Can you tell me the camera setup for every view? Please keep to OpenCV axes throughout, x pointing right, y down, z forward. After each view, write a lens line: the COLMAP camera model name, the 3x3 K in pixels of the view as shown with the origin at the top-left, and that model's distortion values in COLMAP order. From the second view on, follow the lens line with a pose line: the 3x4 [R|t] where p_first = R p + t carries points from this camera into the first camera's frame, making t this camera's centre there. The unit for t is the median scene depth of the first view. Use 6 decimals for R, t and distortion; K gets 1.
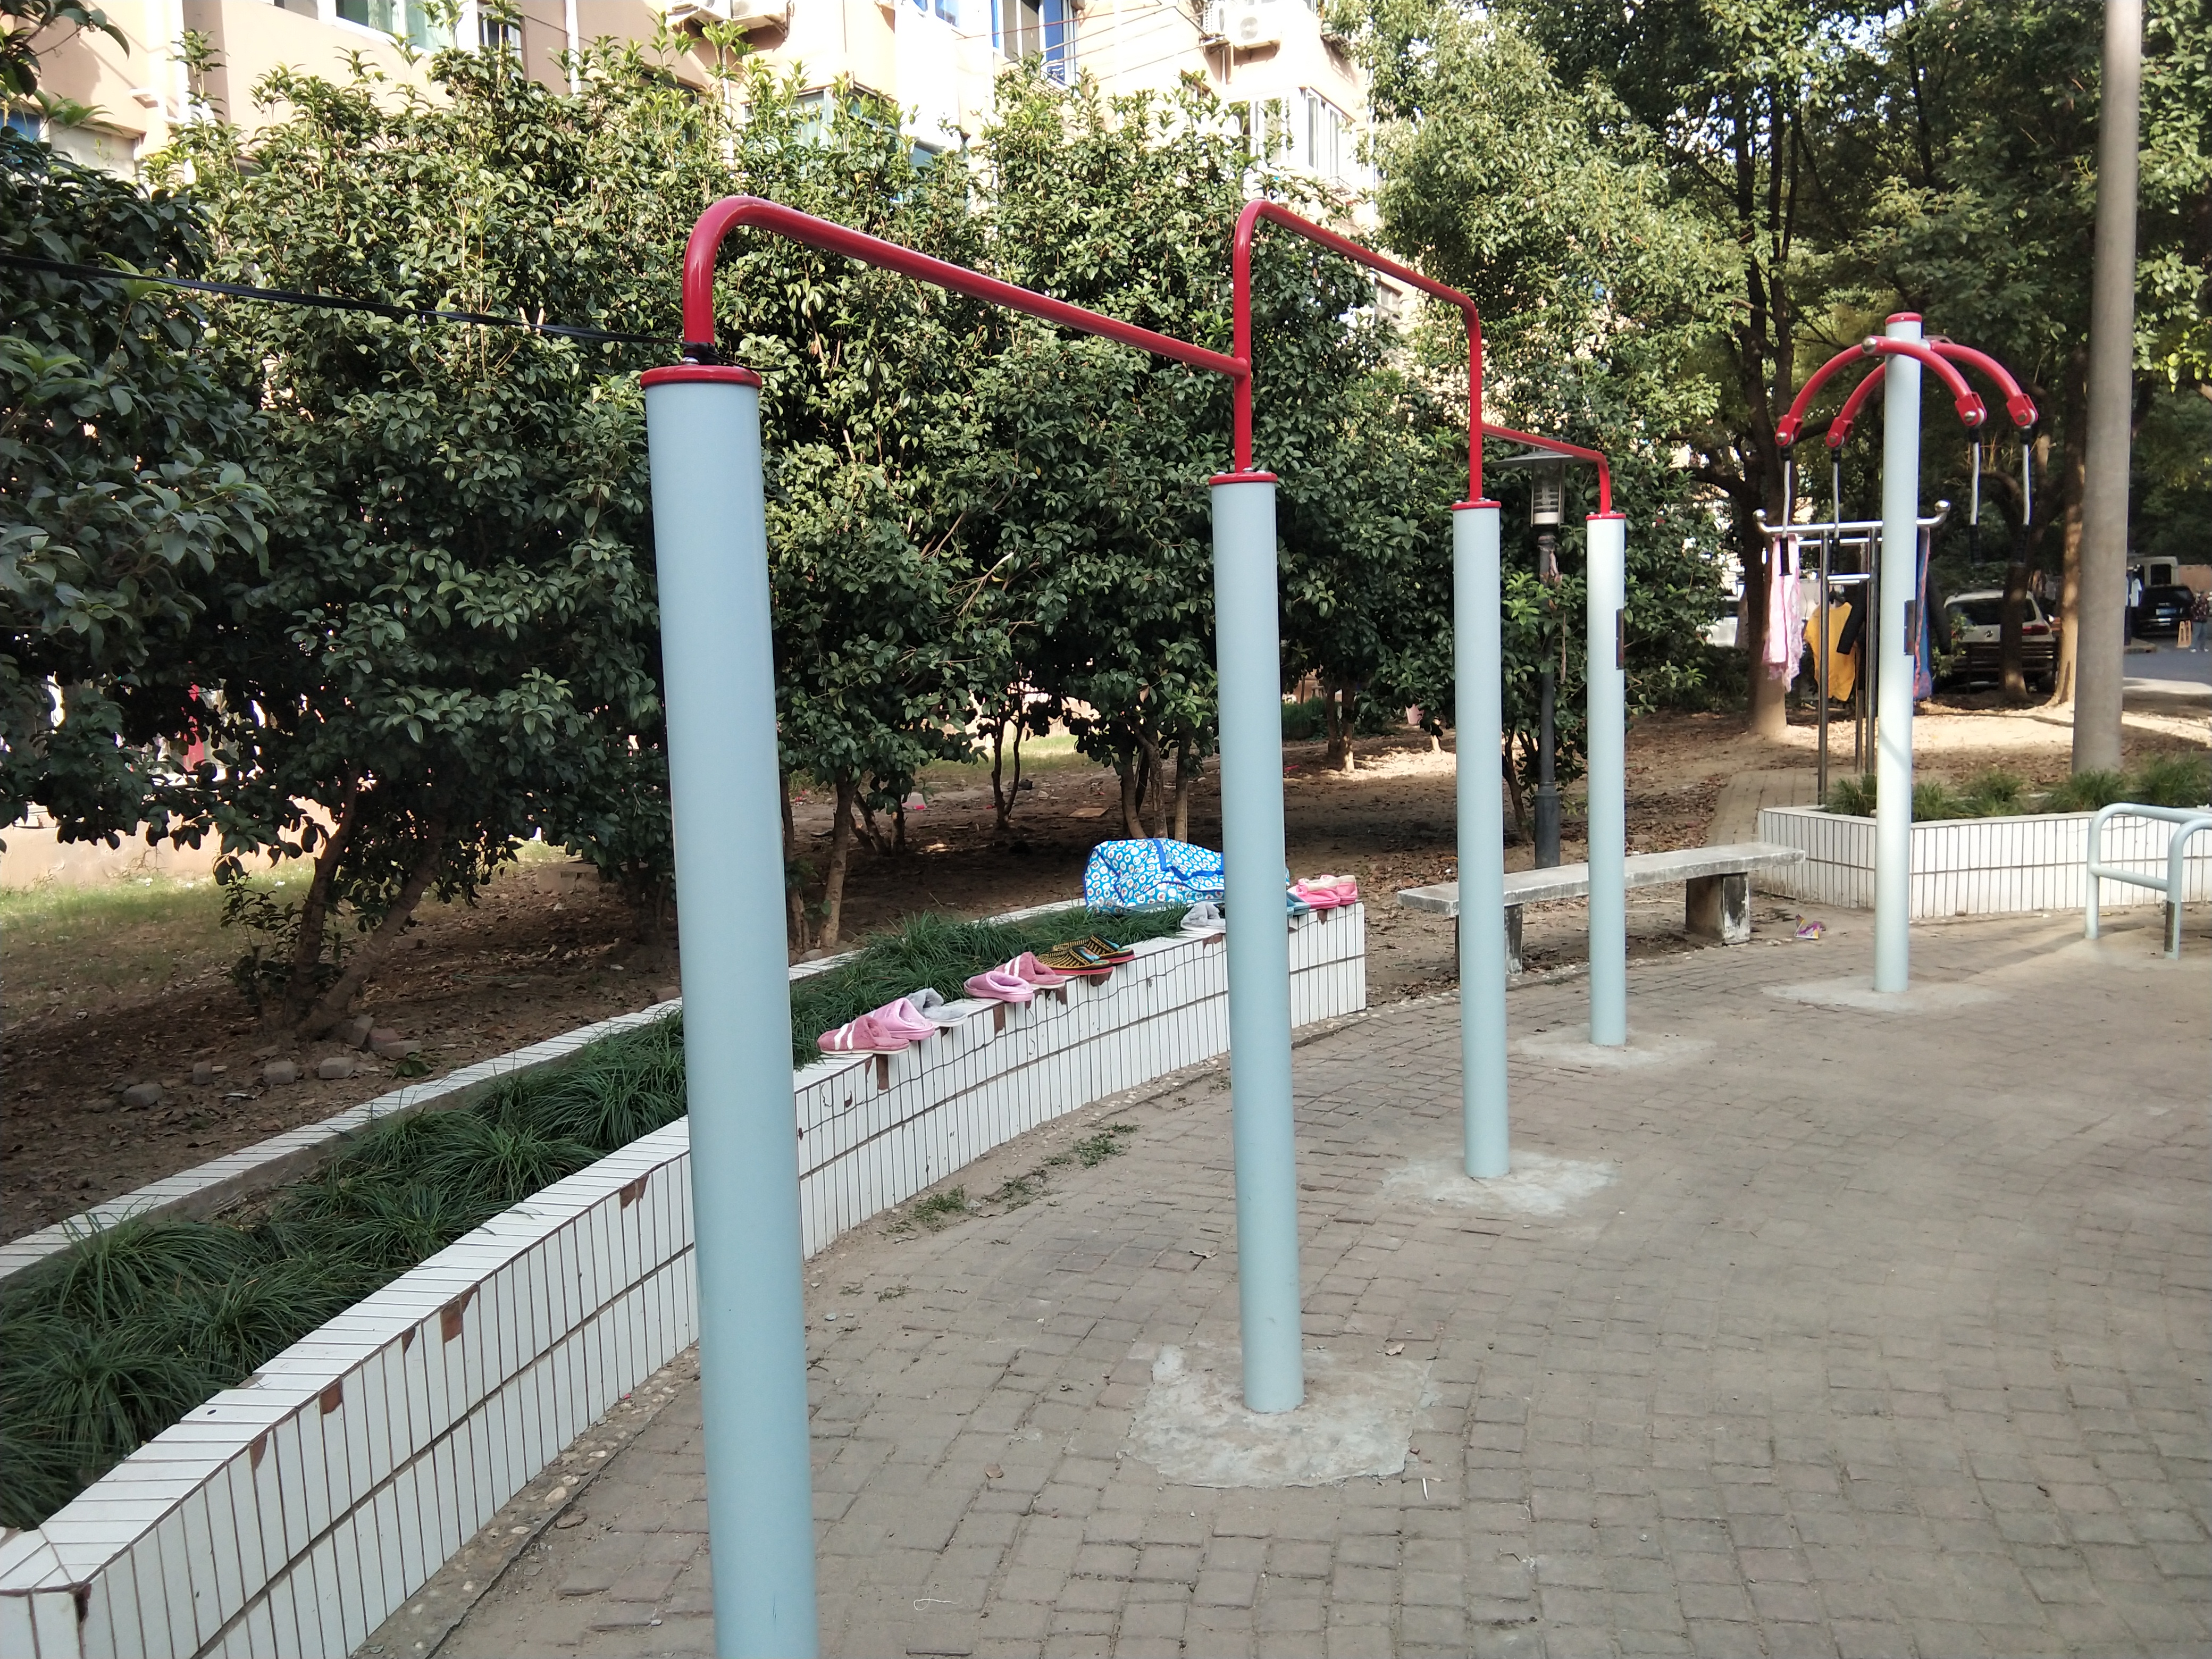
lens RADIAL K [[1786.7, 0, 1064.9], [0, 1786.7, 791.8], [0, 0, 1]] dist [0.079484, -0.107594]
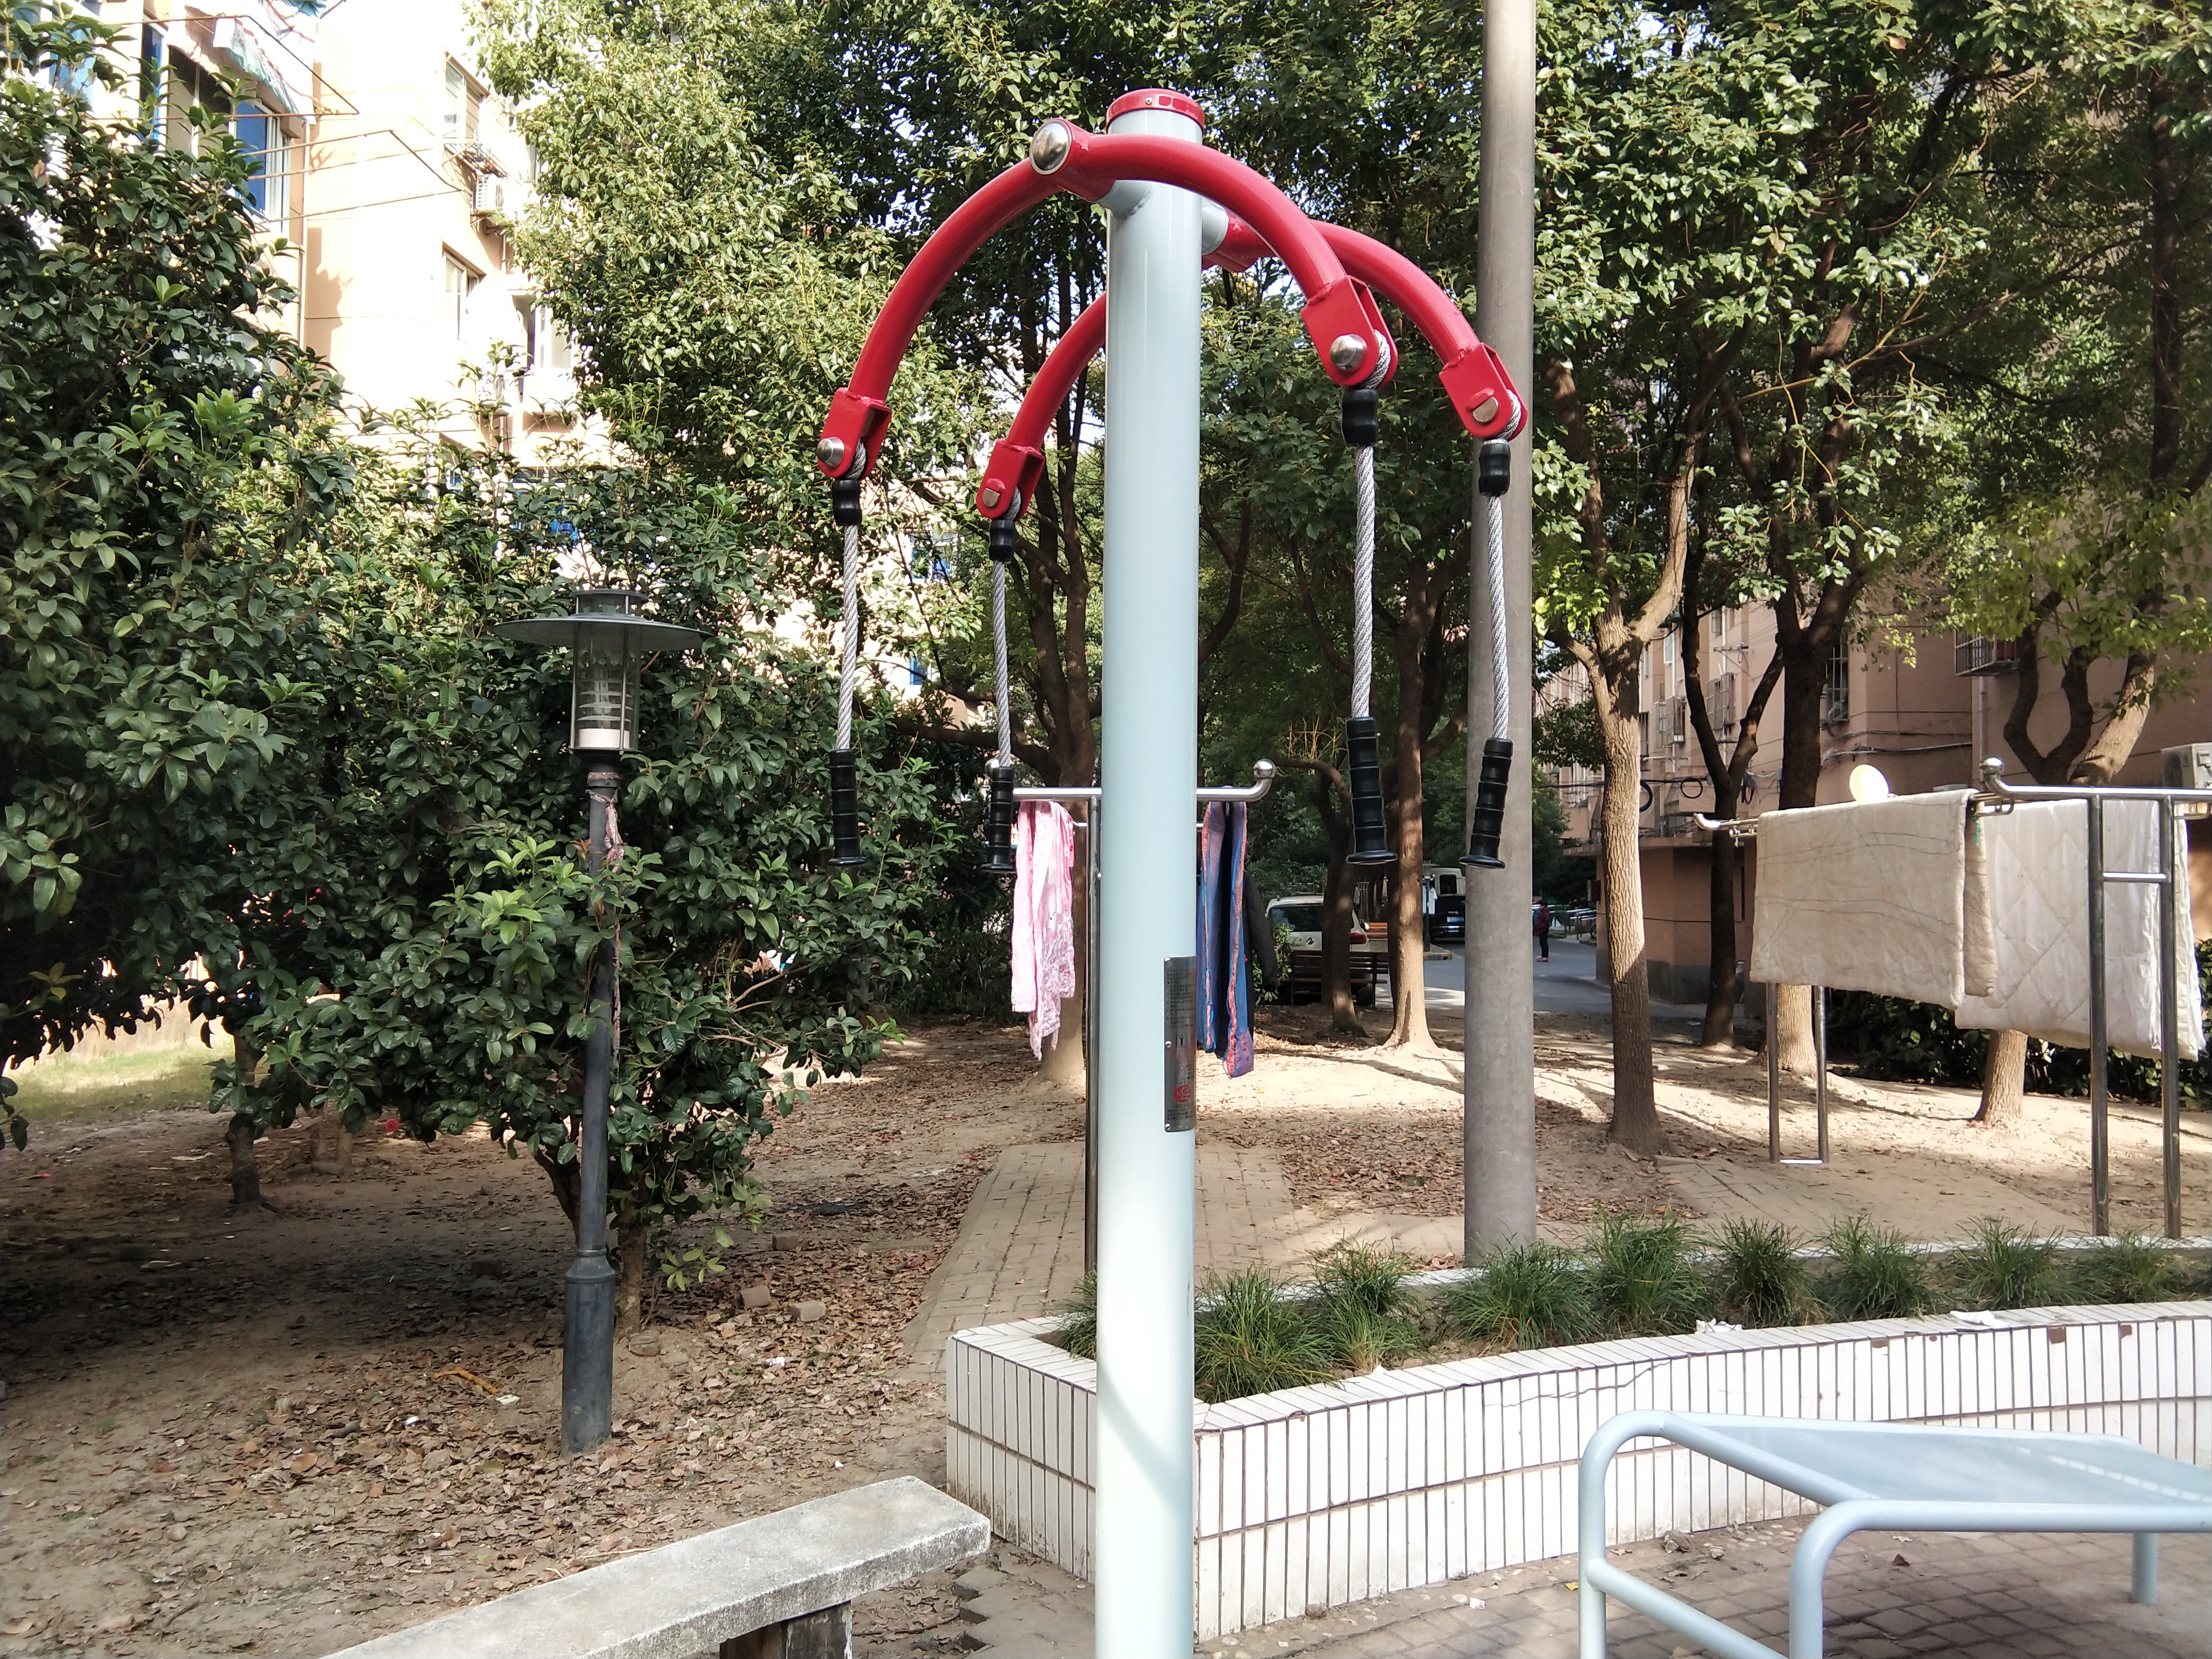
lens RADIAL K [[1786.7, 0, 1064.9], [0, 1786.7, 791.8], [0, 0, 1]] dist [0.079484, -0.107594]
pose [[0.942603, 0.056033, 0.329180, 0.192966], [-0.004958, 0.988060, -0.153993, -0.048361], [-0.333878, 0.143522, 0.931626, 0.399829]]
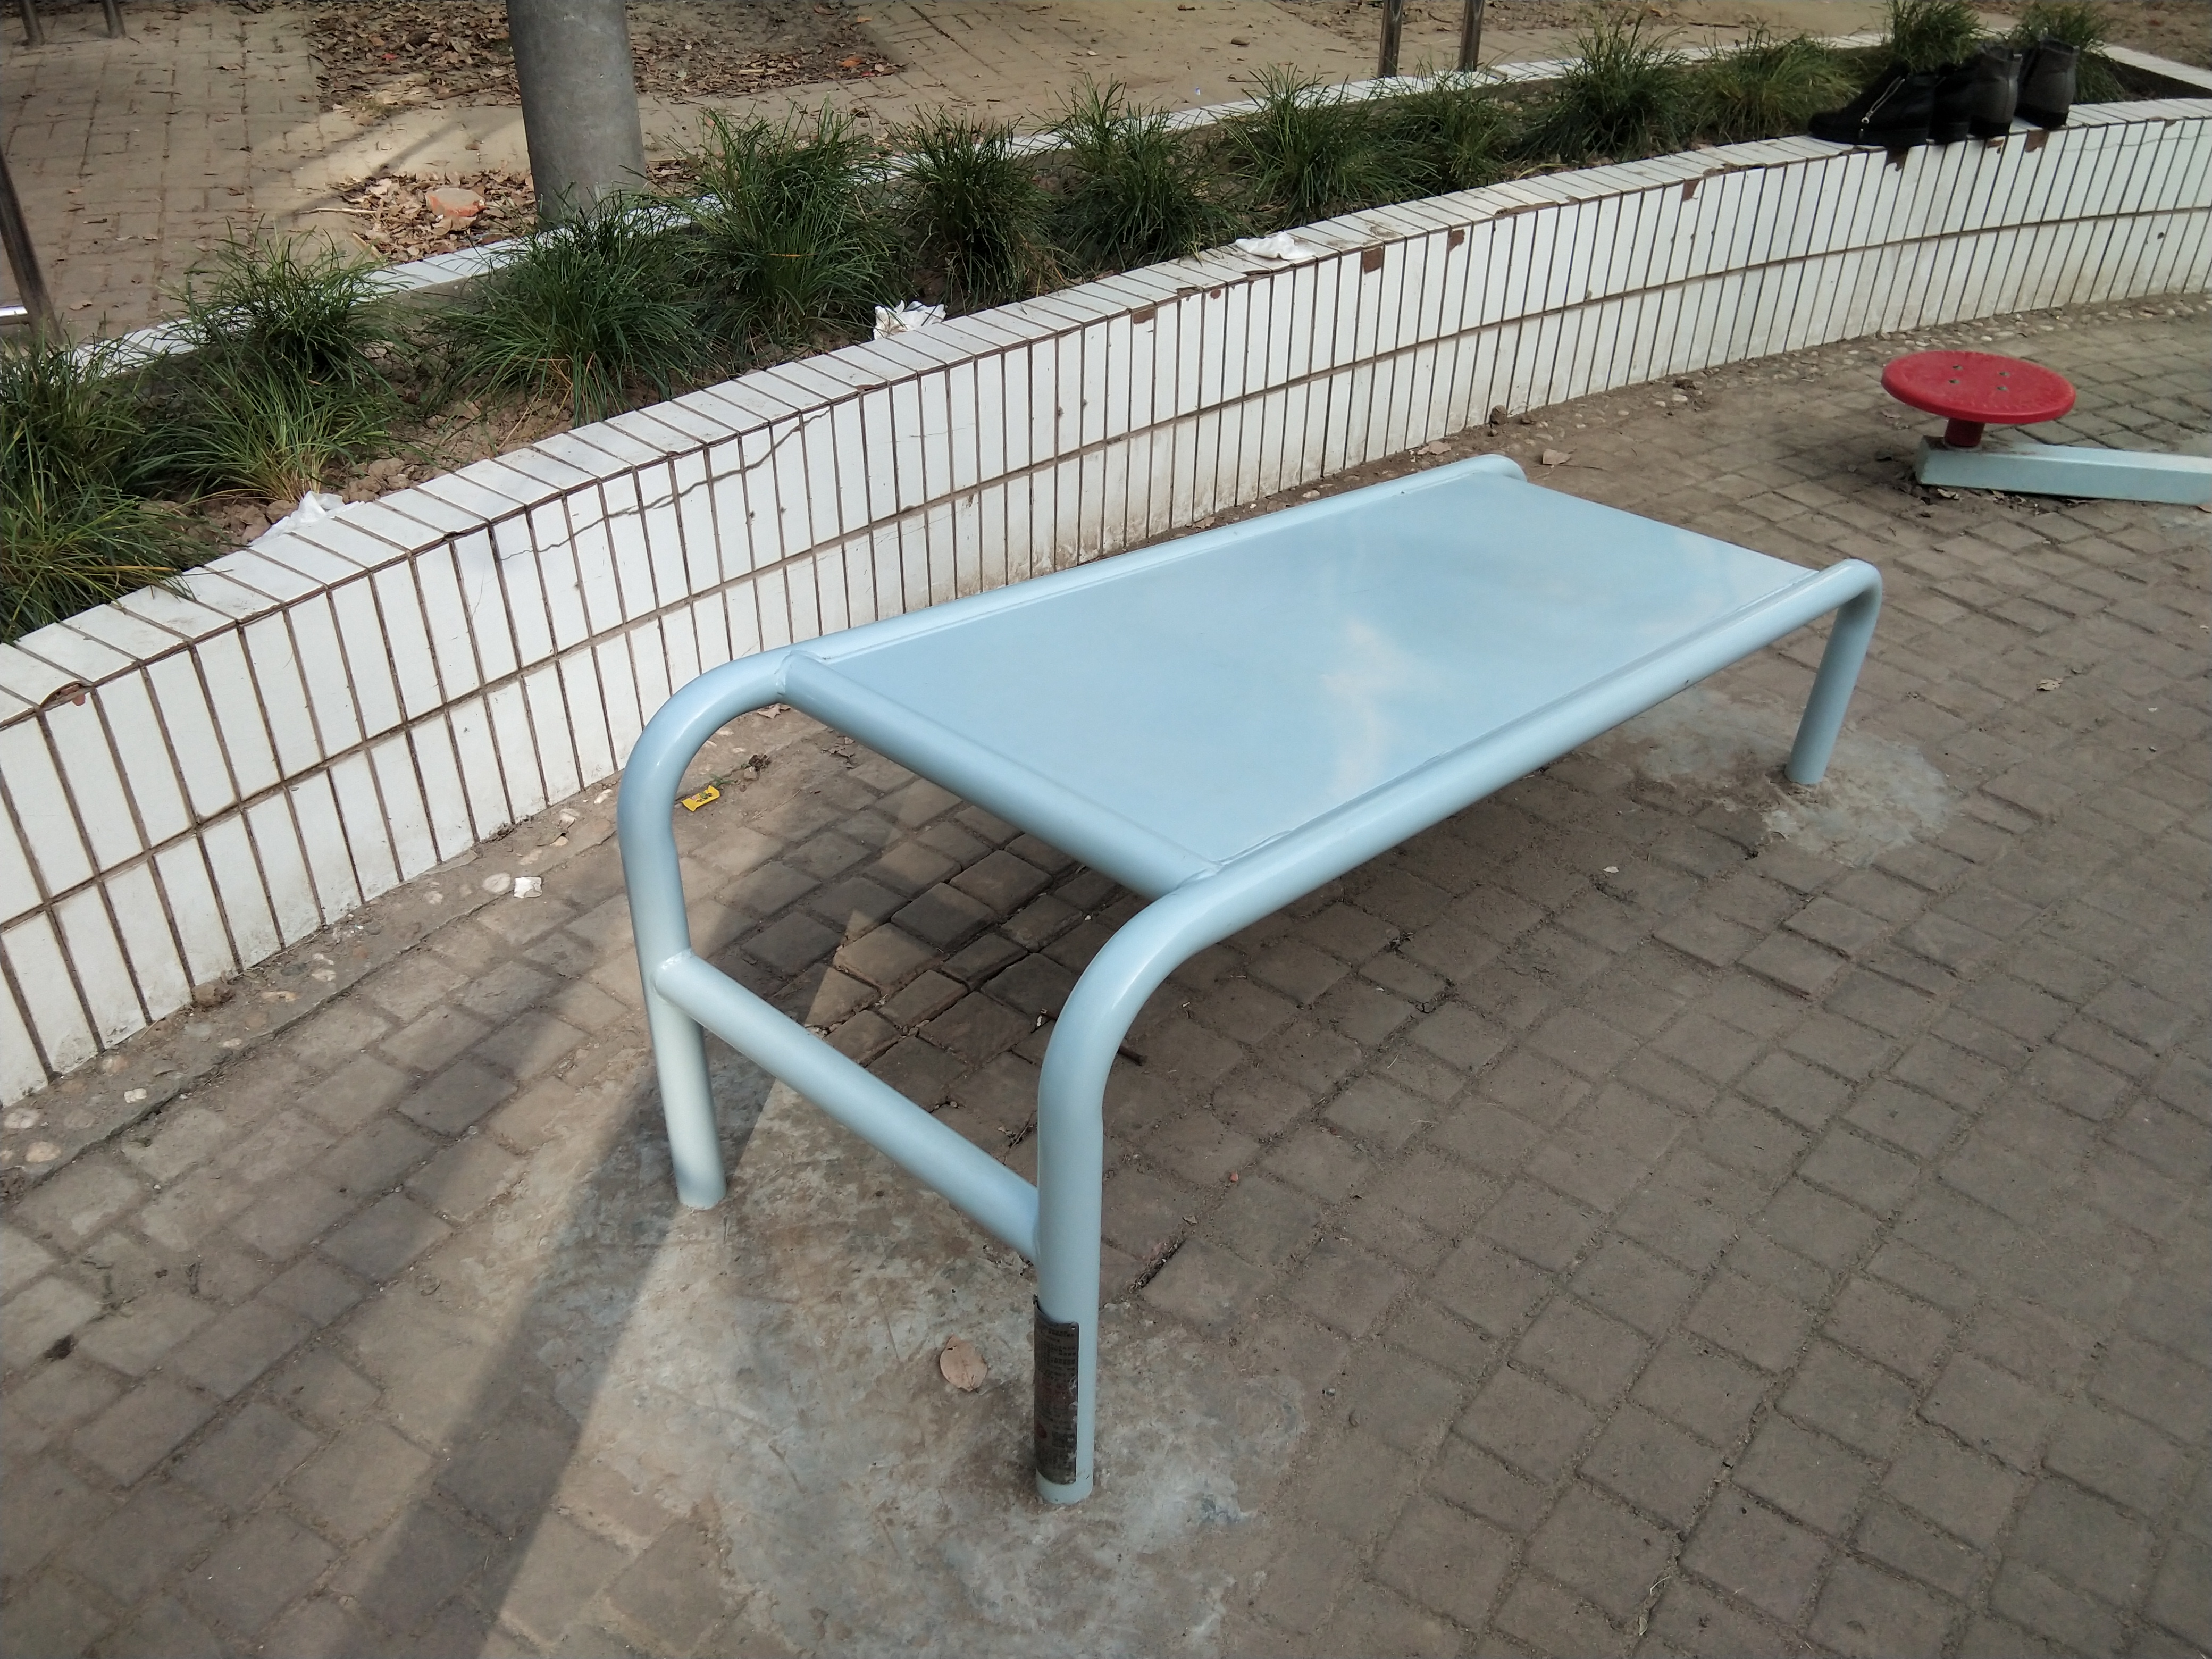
lens RADIAL K [[1851.8, 0, 1106.0], [0, 1851.8, 829.5], [0, 0, 1]] dist [0.100901, -0.147777]
pose [[0.719224, -0.345246, 0.602928, 0.311163], [0.038674, 0.886347, 0.461403, -0.048369], [-0.693701, -0.308535, 0.650834, 0.537422]]
